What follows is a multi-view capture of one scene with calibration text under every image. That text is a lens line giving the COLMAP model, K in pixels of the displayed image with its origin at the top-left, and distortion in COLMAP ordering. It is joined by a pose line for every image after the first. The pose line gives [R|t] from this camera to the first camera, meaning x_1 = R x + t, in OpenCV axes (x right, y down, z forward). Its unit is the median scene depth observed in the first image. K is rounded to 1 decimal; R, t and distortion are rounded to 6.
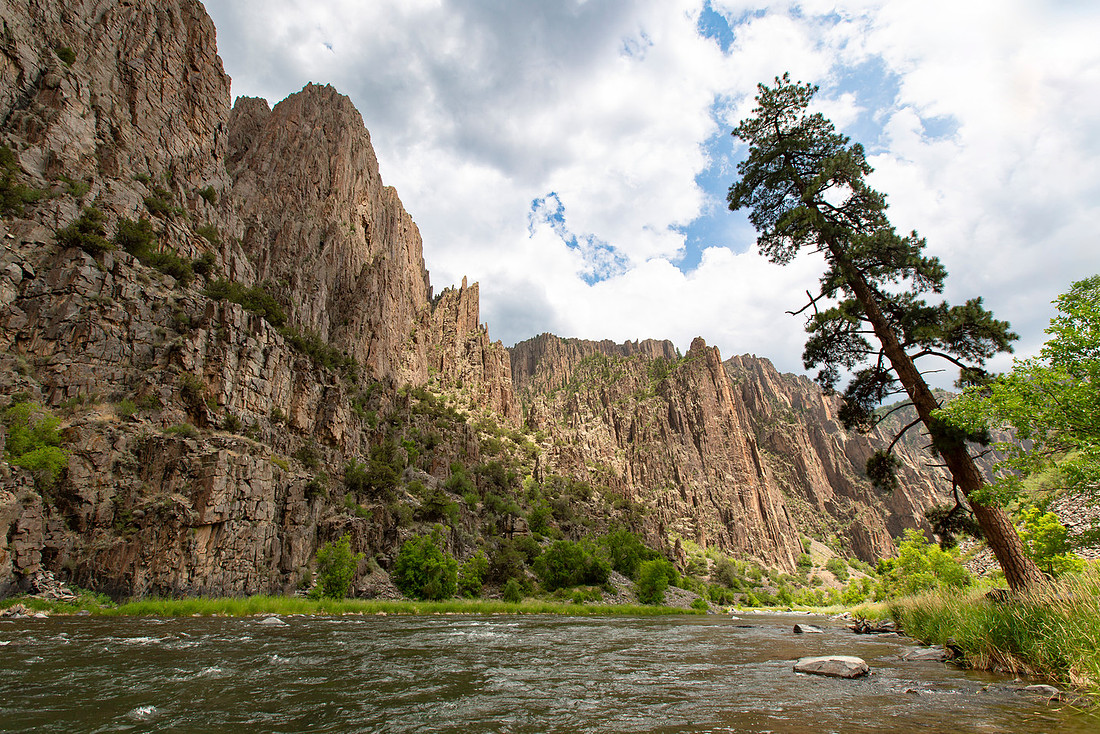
lens RADIAL K [[507.5, 0, 546.1], [0, 507.5, 361.8], [0, 0, 1]] dist [0.003410, 0.000269]
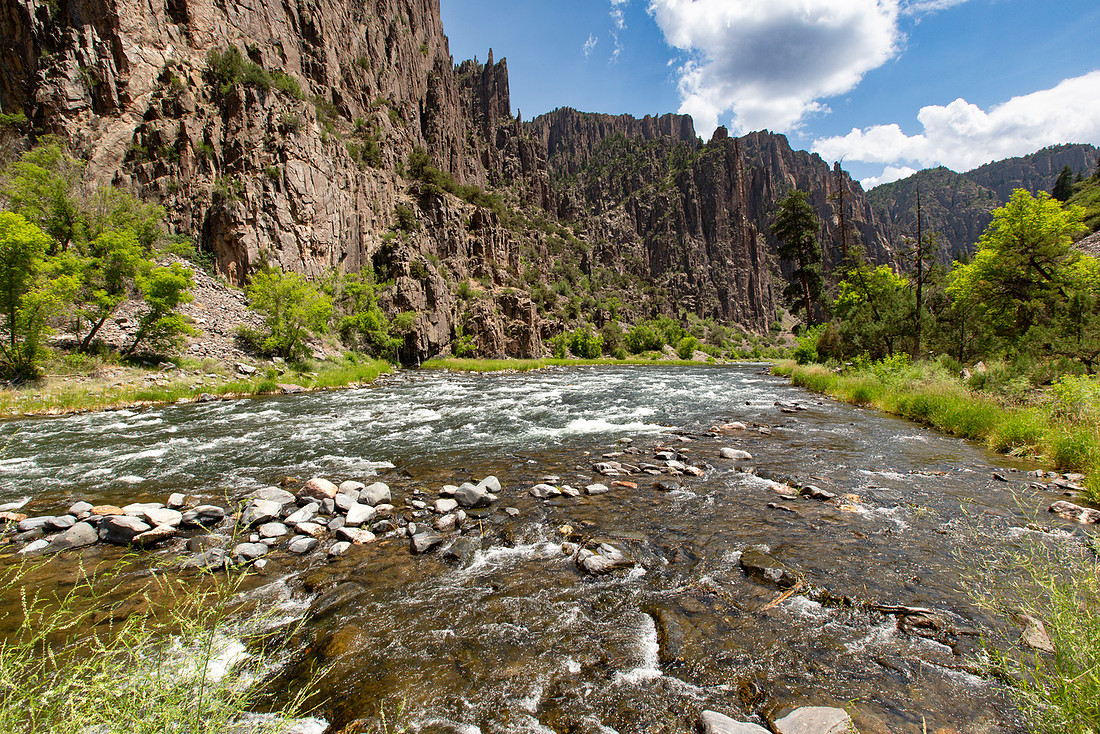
lens RADIAL K [[507.5, 0, 546.1], [0, 507.5, 361.8], [0, 0, 1]] dist [0.003410, 0.000269]
pose [[0.999889, 0.003293, 0.014552, -0.099539], [-0.009430, 0.895301, 0.445361, -0.101755], [-0.011561, -0.445449, 0.895233, -0.198011]]
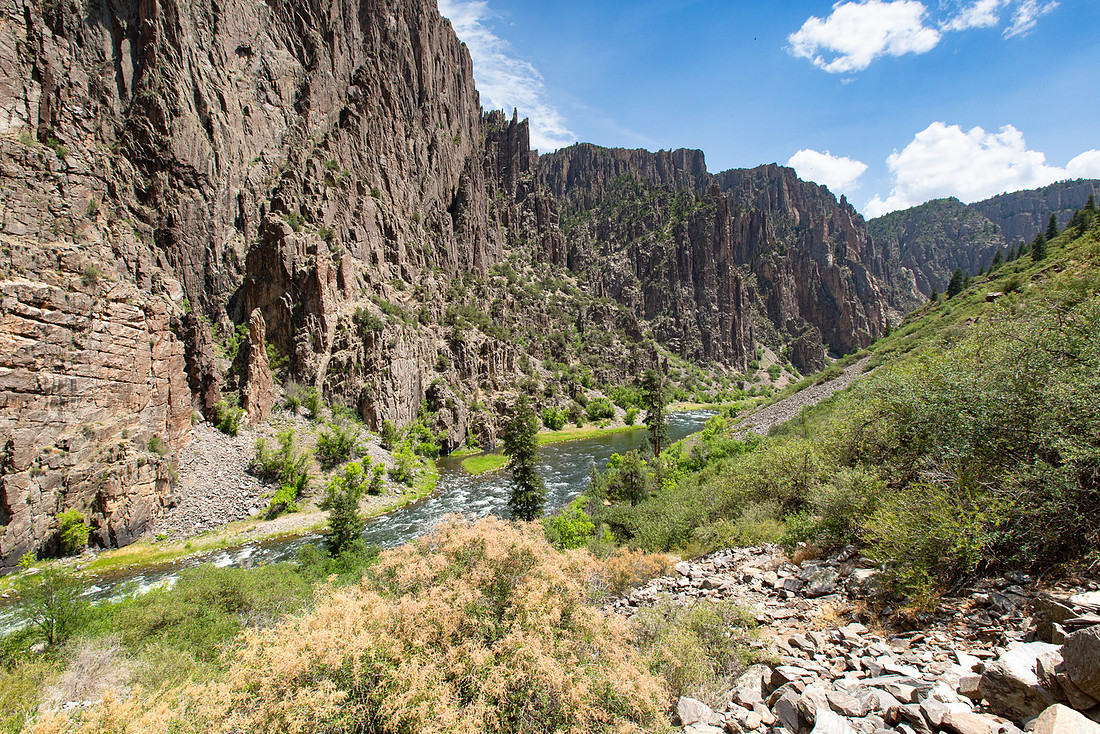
lens RADIAL K [[539.4, 0, 548.0], [0, 539.4, 349.7], [0, 0, 1]] dist [-0.000583, 0.000272]
pose [[0.998610, 0.039028, -0.035426, -0.040493], [-0.018981, 0.893293, 0.449075, -0.345483], [0.049173, -0.447778, 0.892792, -0.417137]]
